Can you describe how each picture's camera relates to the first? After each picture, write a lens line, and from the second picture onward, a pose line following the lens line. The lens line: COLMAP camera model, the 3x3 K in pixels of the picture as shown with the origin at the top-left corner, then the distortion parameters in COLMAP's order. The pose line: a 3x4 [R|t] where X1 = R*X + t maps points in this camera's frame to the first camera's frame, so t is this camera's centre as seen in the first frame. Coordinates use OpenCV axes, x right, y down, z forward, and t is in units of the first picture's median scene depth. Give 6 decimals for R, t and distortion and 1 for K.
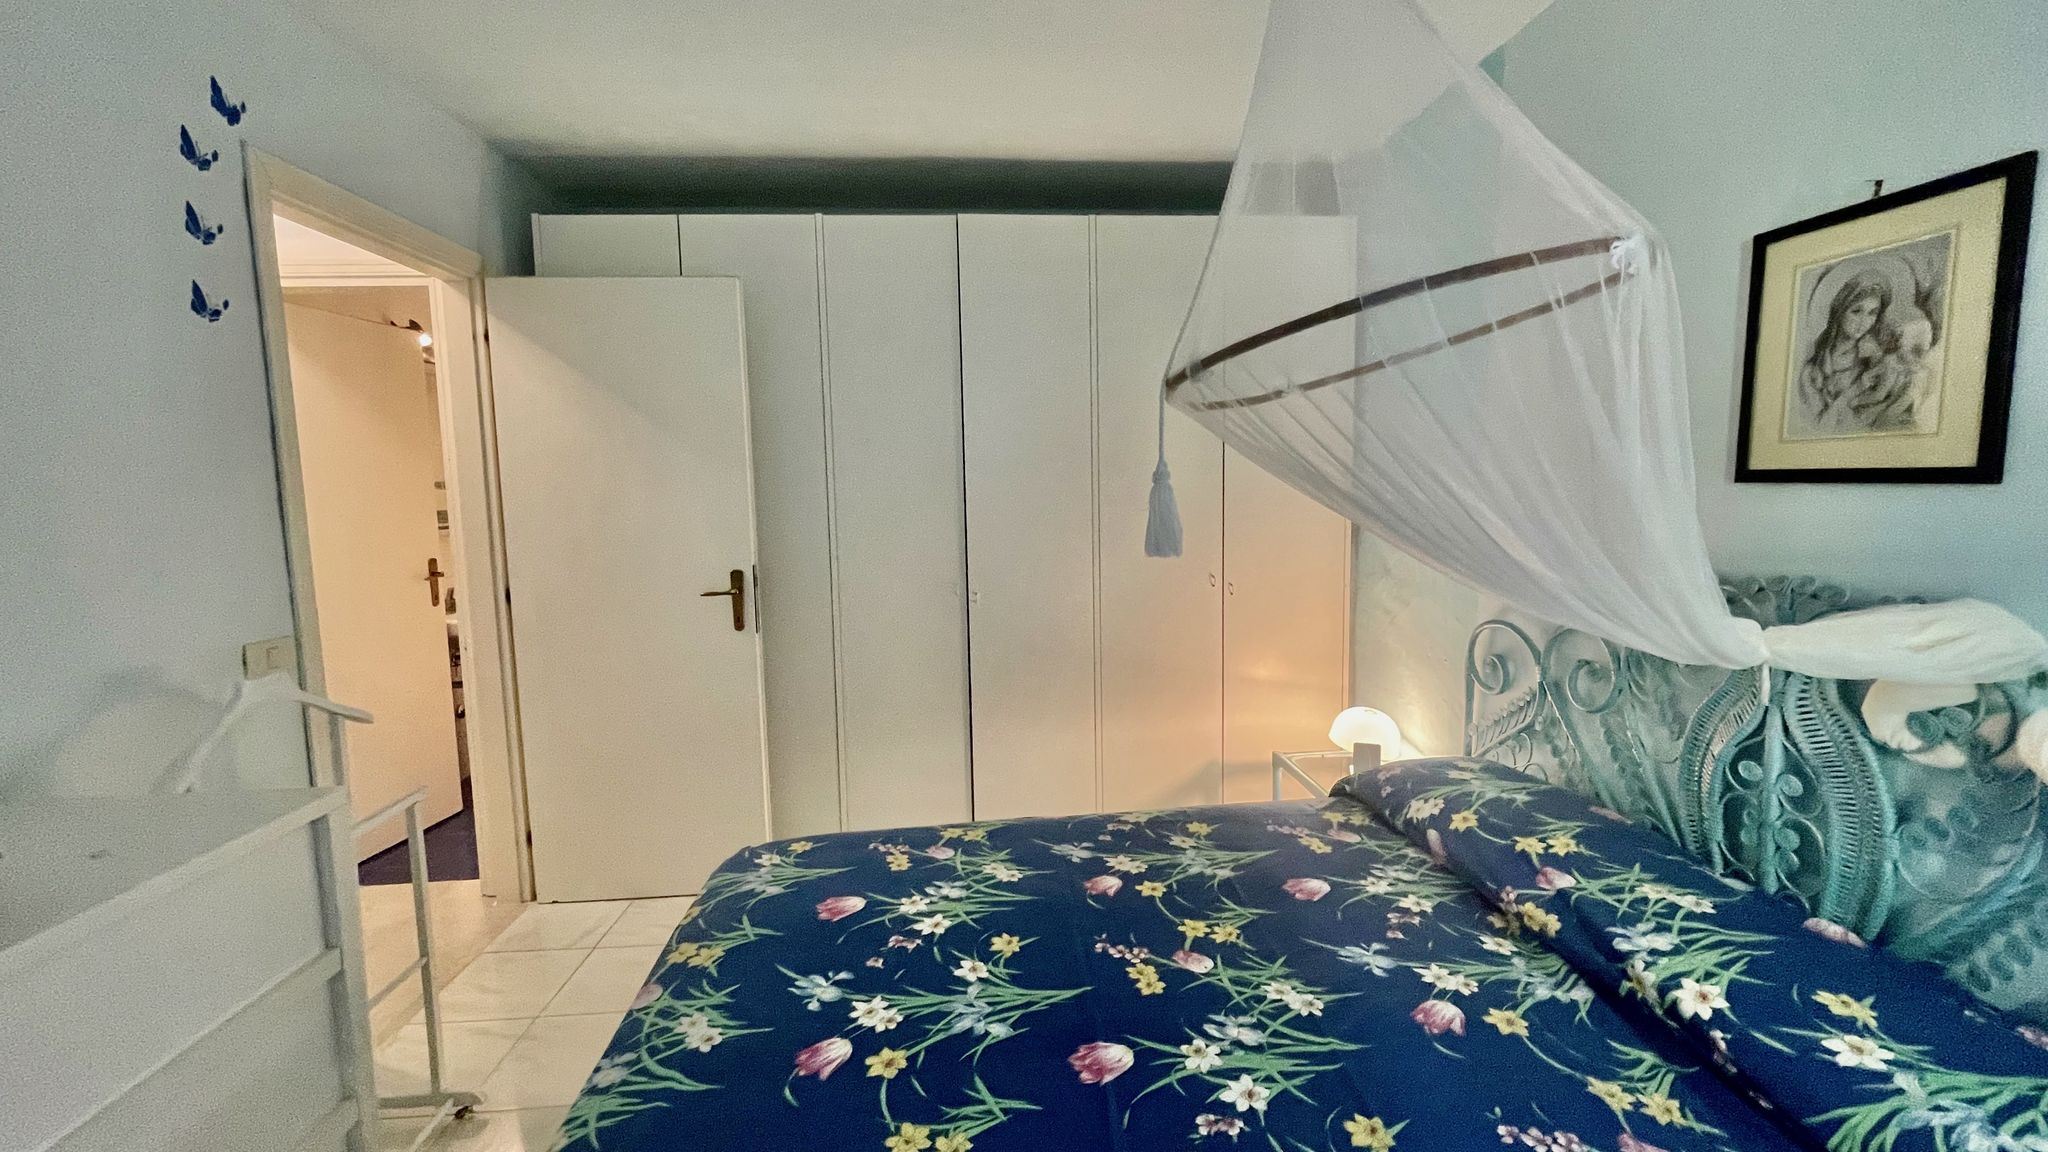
lens RADIAL K [[827.1, 0, 1031.2], [0, 827.1, 571.9], [0, 0, 1]] dist [-0.003241, 0.000190]
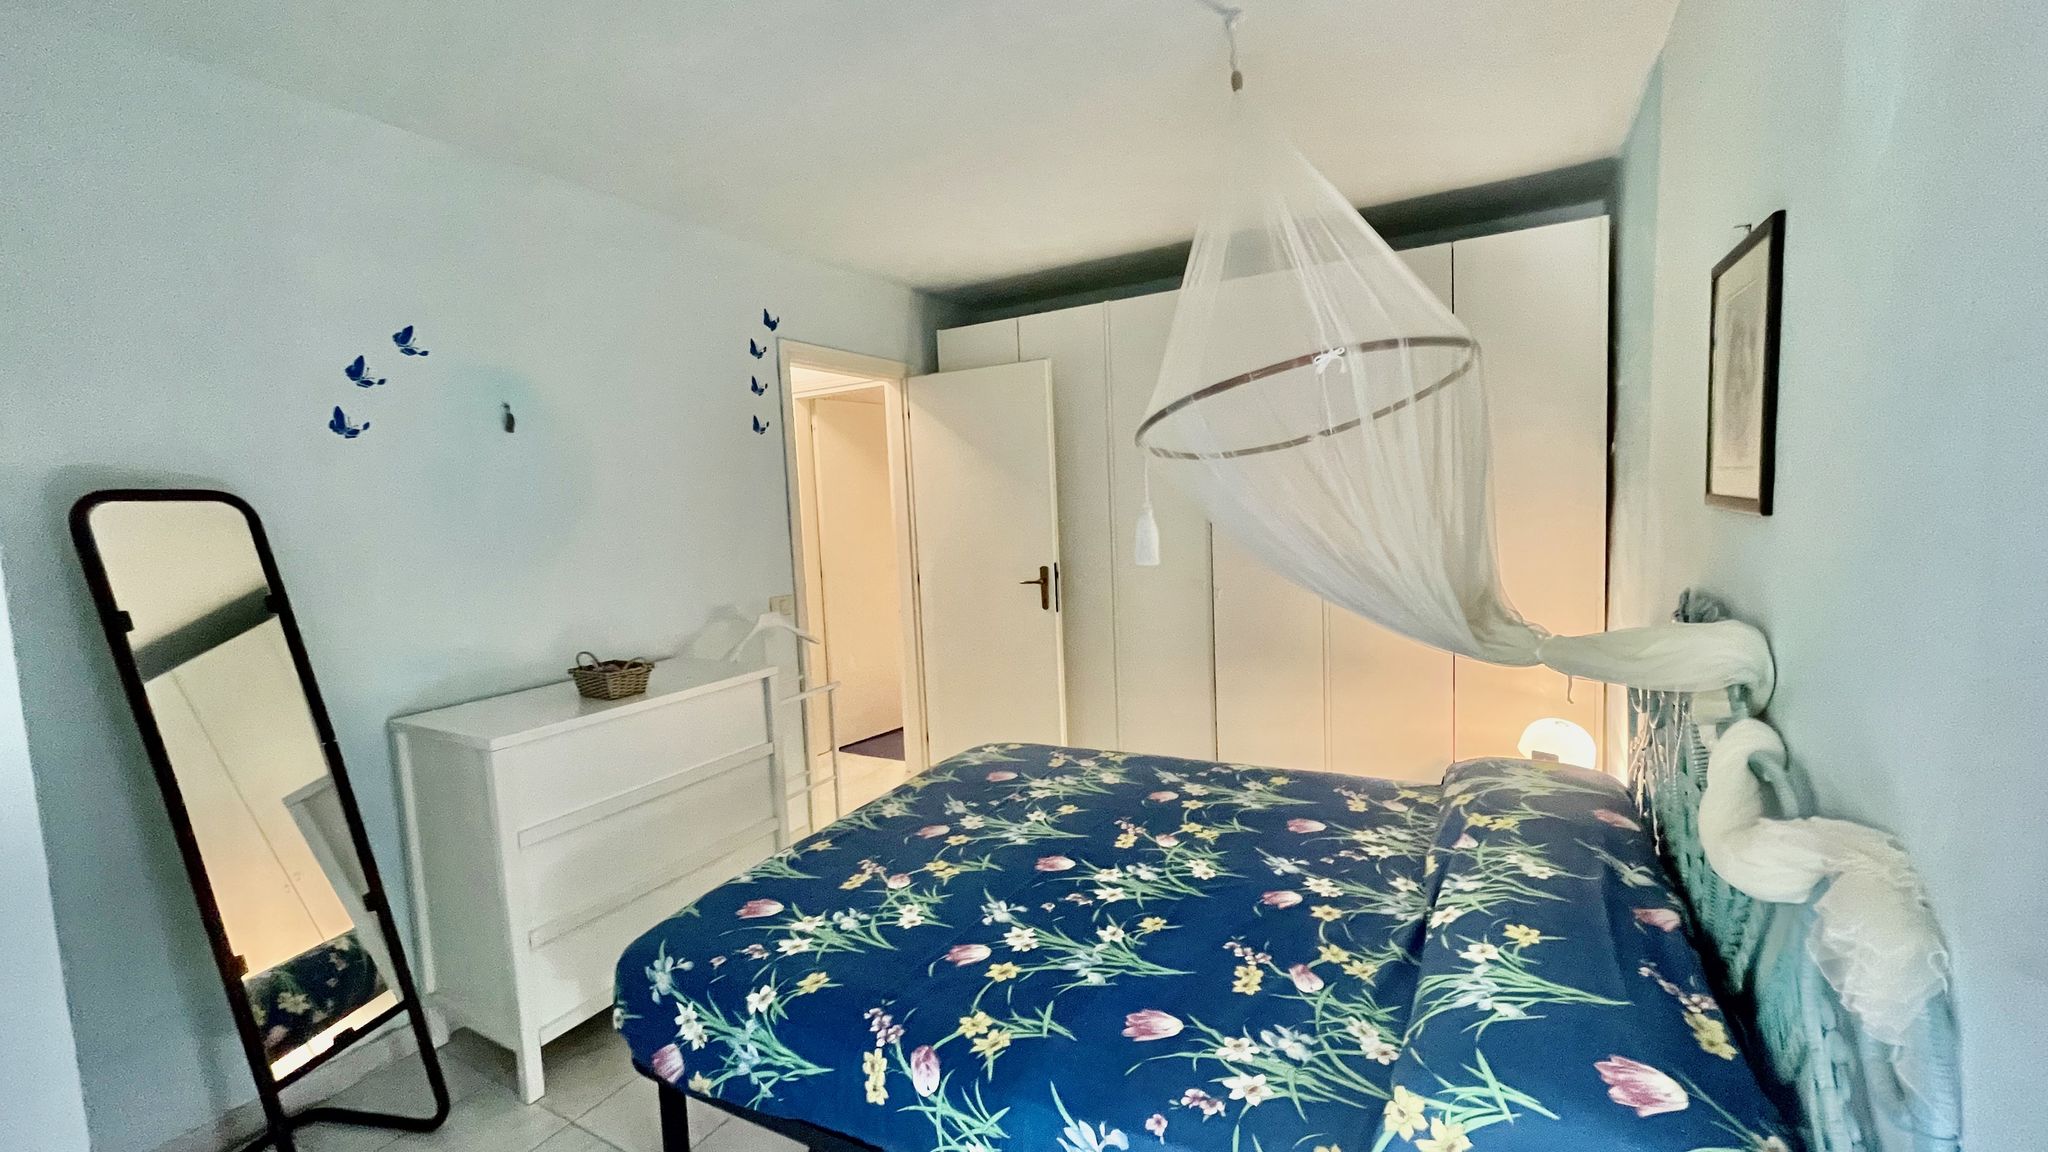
lens RADIAL K [[823.8, 0, 1029.4], [0, 823.8, 570.9], [0, 0, 1]] dist [0.013035, -0.006438]
pose [[0.831321, 0.028285, -0.555073, 0.655879], [-0.027708, 0.999571, 0.009437, -0.010890], [0.555102, 0.007535, 0.831748, -0.292168]]
